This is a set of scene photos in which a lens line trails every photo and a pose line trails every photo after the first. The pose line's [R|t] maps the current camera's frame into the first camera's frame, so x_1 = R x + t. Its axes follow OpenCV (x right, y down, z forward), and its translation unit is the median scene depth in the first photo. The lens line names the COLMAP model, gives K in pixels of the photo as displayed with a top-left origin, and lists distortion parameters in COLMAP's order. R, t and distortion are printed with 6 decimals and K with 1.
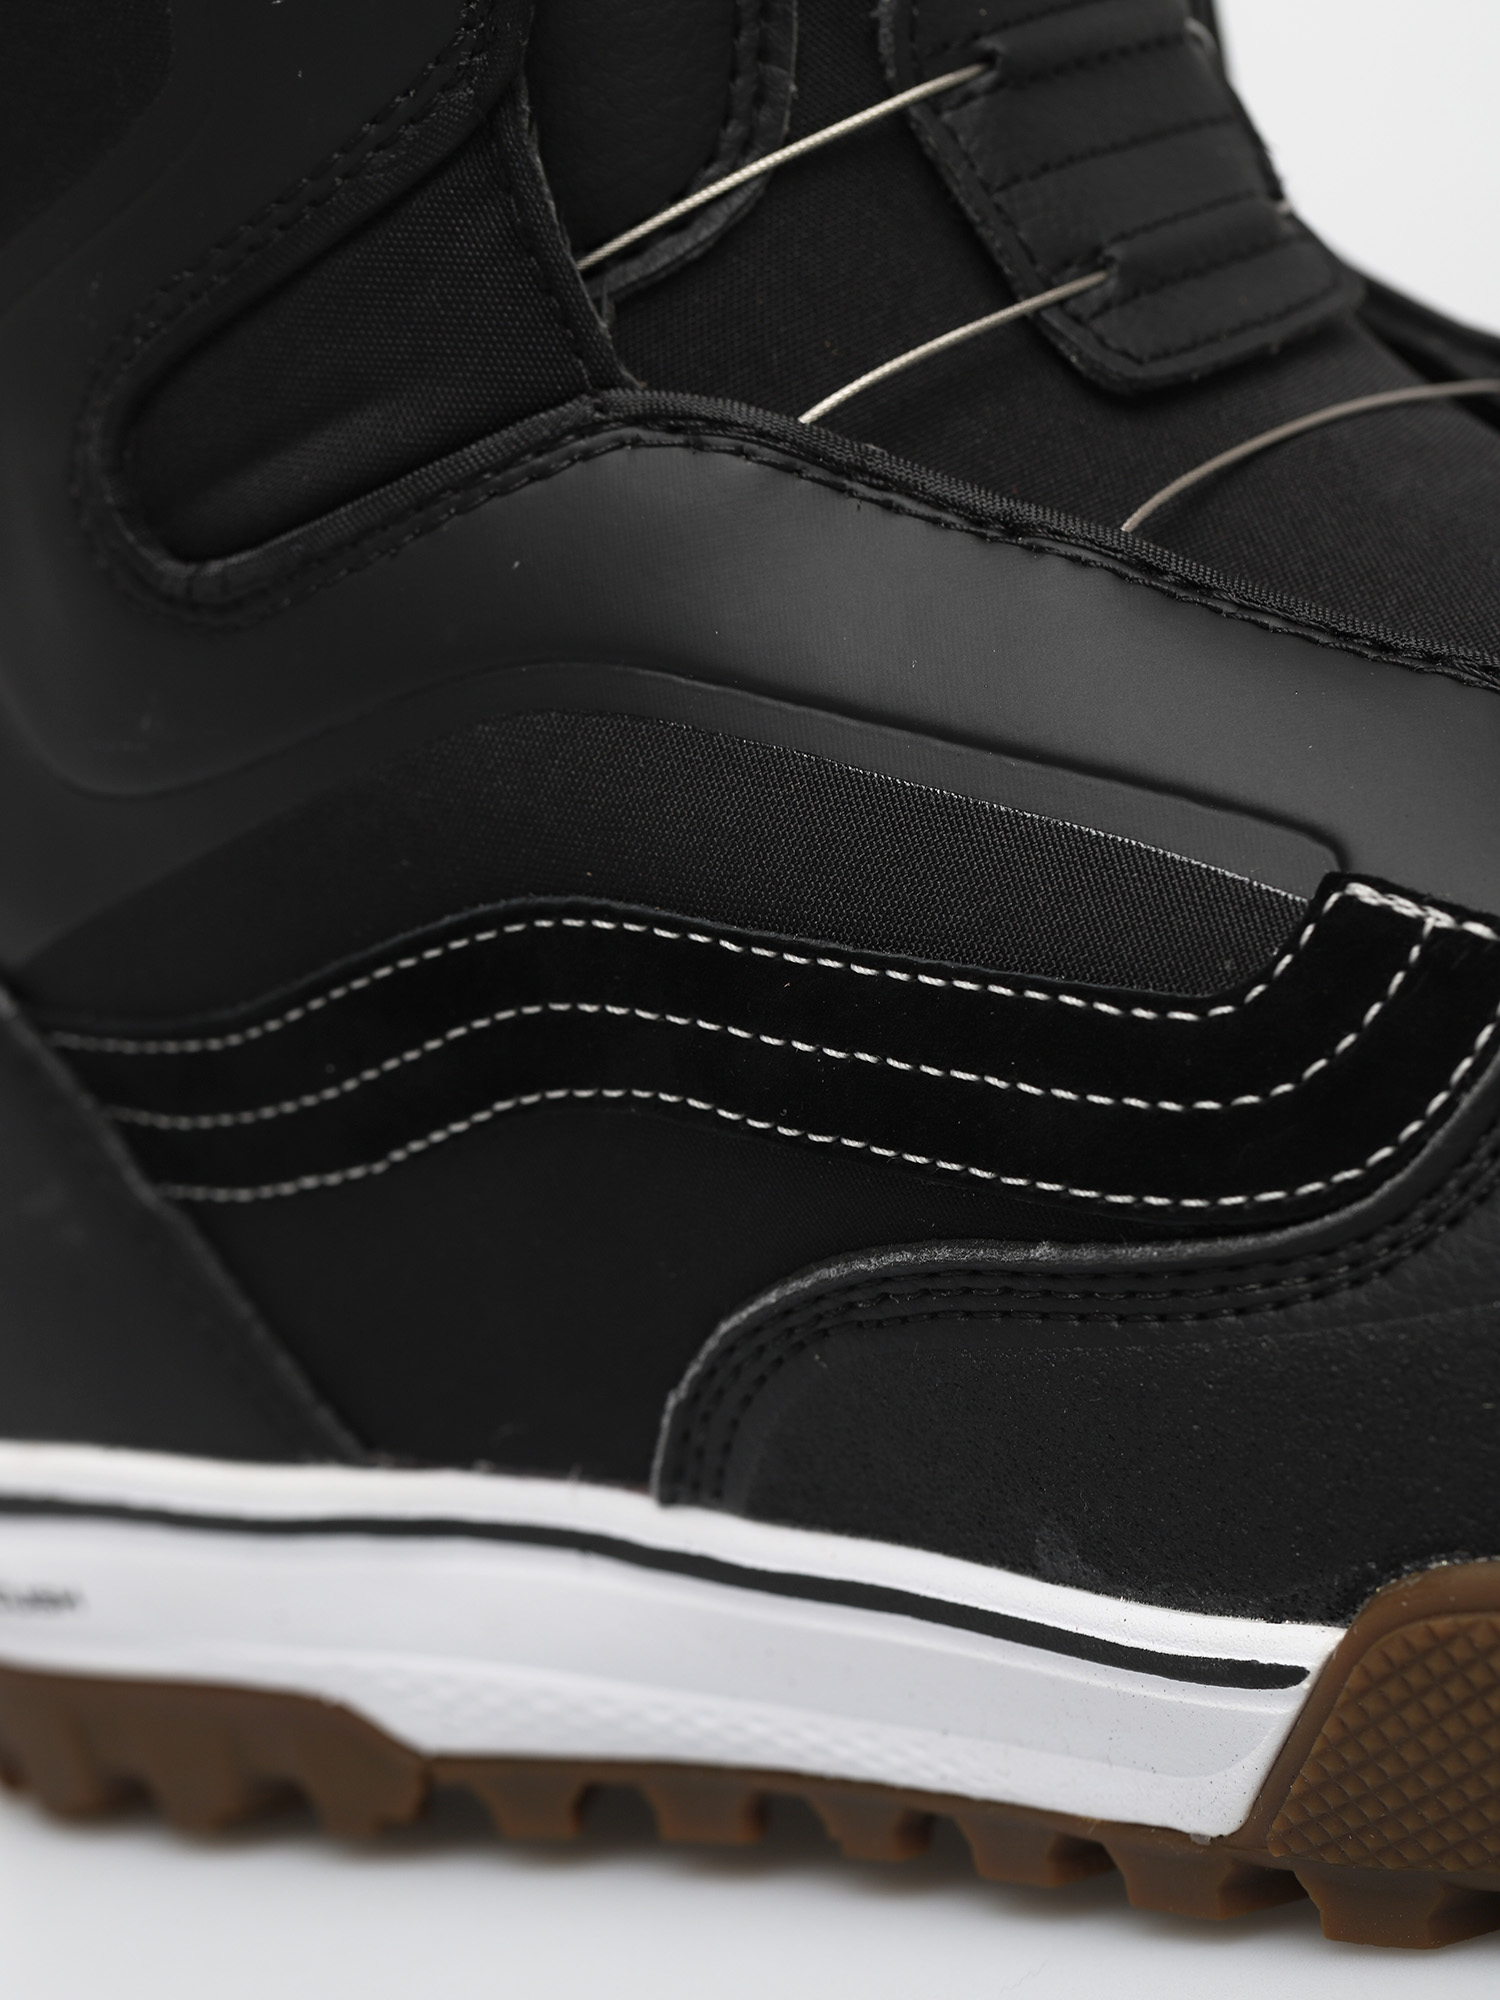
lens RADIAL K [[5719.9, 0, 750.0], [0, 5719.9, 1000.0], [0, 0, 1]] dist [0.018216, -0.362663]
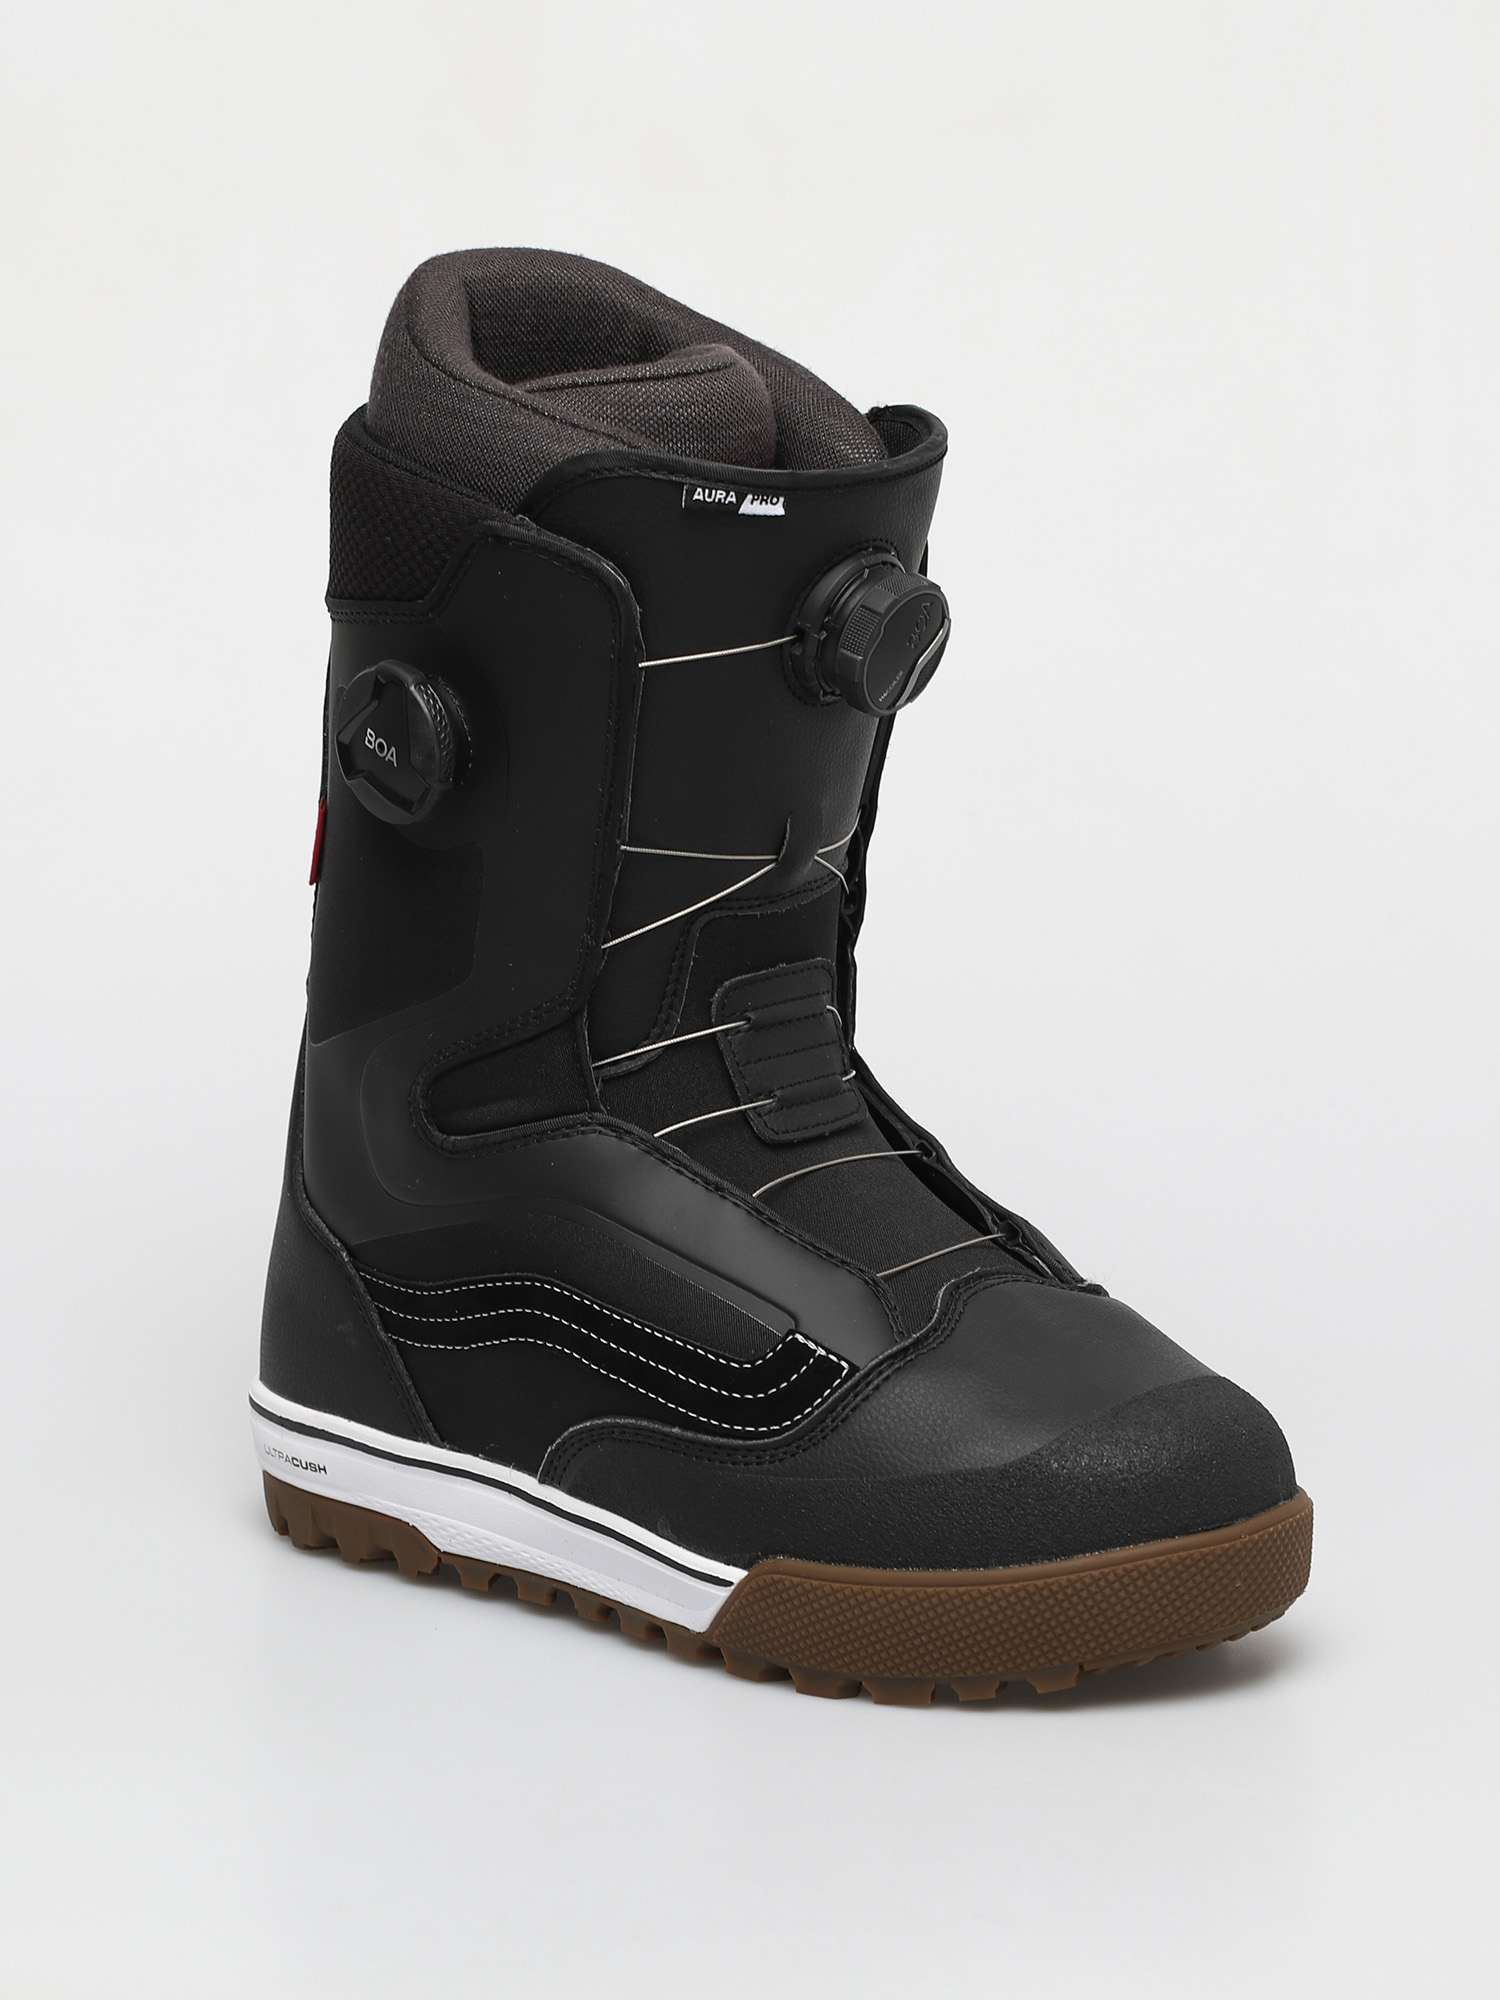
lens RADIAL K [[5719.9, 0, 750.0], [0, 5719.9, 1000.0], [0, 0, 1]] dist [0.018216, -0.362663]
pose [[0.979641, 0.200225, -0.014622, 0.085831], [-0.199777, 0.979456, 0.027464, -0.262043], [0.019820, -0.023984, 0.999516, -1.960028]]
